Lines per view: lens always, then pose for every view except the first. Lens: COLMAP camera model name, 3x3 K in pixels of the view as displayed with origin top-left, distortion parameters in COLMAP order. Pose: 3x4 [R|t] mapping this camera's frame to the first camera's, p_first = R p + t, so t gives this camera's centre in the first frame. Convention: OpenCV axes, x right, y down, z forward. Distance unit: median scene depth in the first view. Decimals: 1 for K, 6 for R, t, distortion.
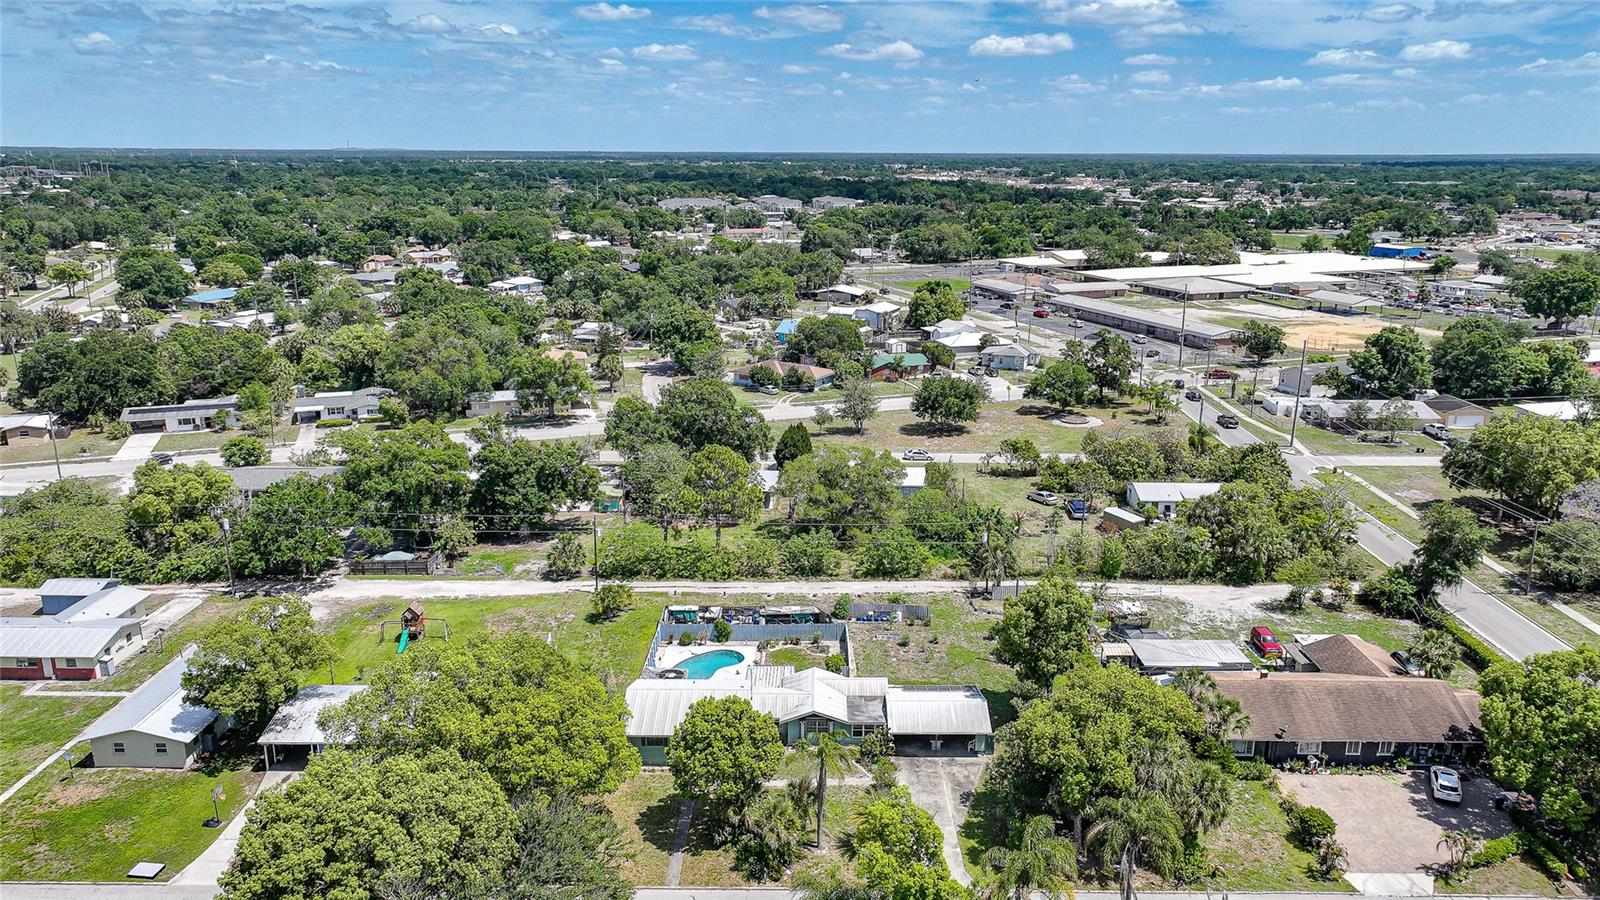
lens RADIAL K [[1118.4, 0, 807.7], [0, 1118.4, 448.2], [0, 0, 1]] dist [-0.007364, 0.017710]
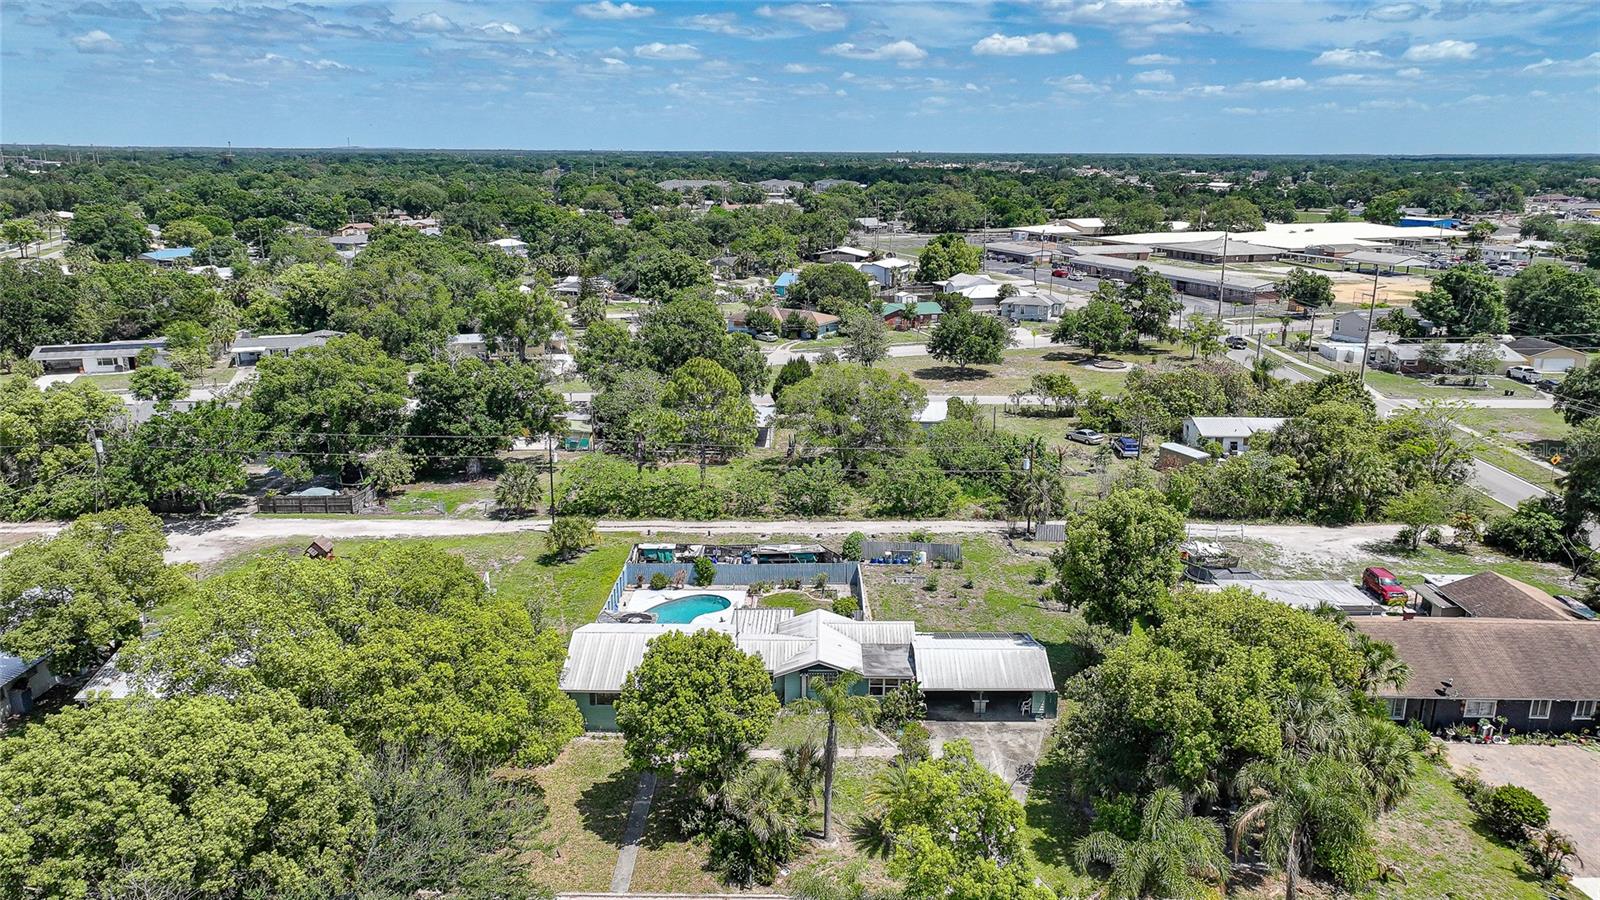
lens RADIAL K [[1118.4, 0, 807.7], [0, 1118.4, 448.2], [0, 0, 1]] dist [-0.007364, 0.017710]
pose [[0.999998, 0.001622, -0.001234, -0.000981], [-0.001622, 0.999999, -0.000476, 0.065857], [0.001233, 0.000478, 0.999999, 0.173957]]
